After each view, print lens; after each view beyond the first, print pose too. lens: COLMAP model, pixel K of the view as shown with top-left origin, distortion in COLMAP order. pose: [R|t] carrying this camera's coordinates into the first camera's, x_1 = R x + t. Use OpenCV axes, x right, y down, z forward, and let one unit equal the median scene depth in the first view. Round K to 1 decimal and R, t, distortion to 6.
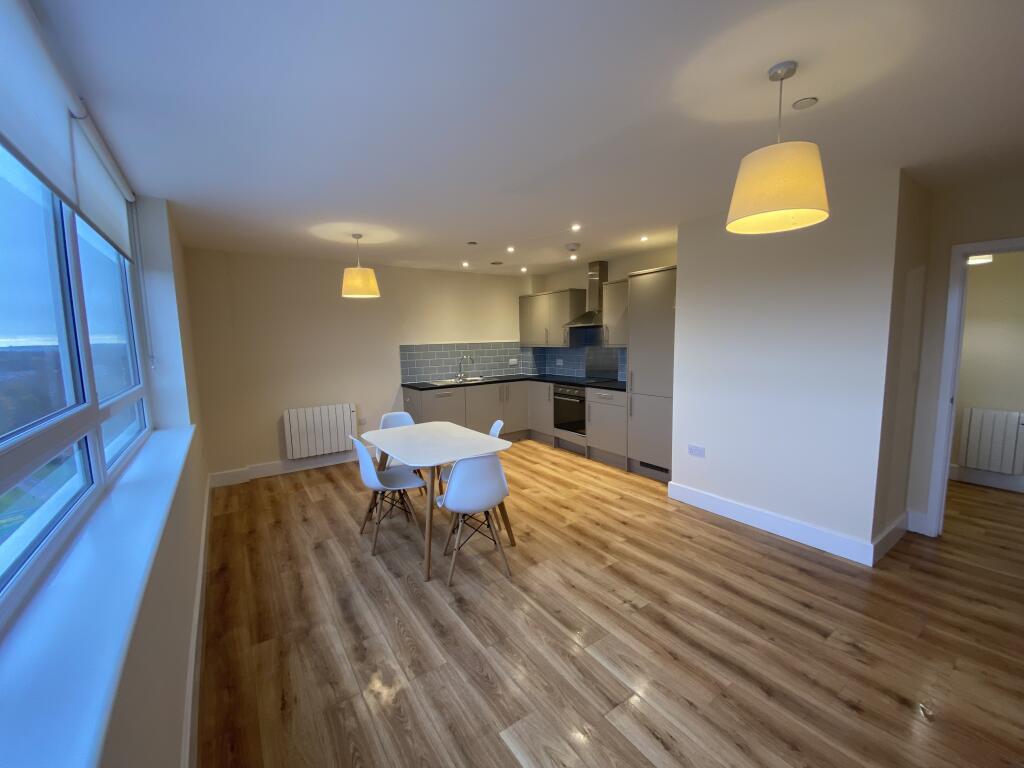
lens RADIAL K [[420.3, 0, 514.2], [0, 420.3, 385.4], [0, 0, 1]] dist [0.029043, -0.027963]
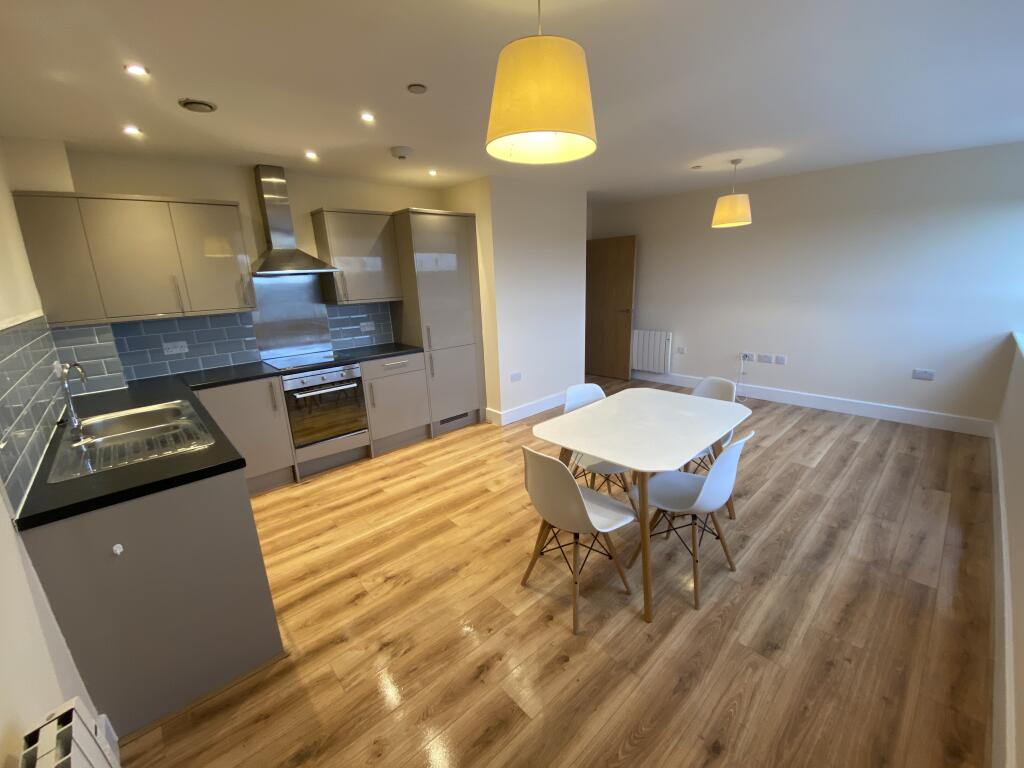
lens RADIAL K [[420.3, 0, 514.2], [0, 420.3, 385.4], [0, 0, 1]] dist [0.029043, -0.027963]
pose [[-0.150266, -0.223678, 0.963010, -0.697123], [0.160194, 0.955689, 0.246974, -0.114151], [-0.975581, 0.191381, -0.107776, 1.056955]]
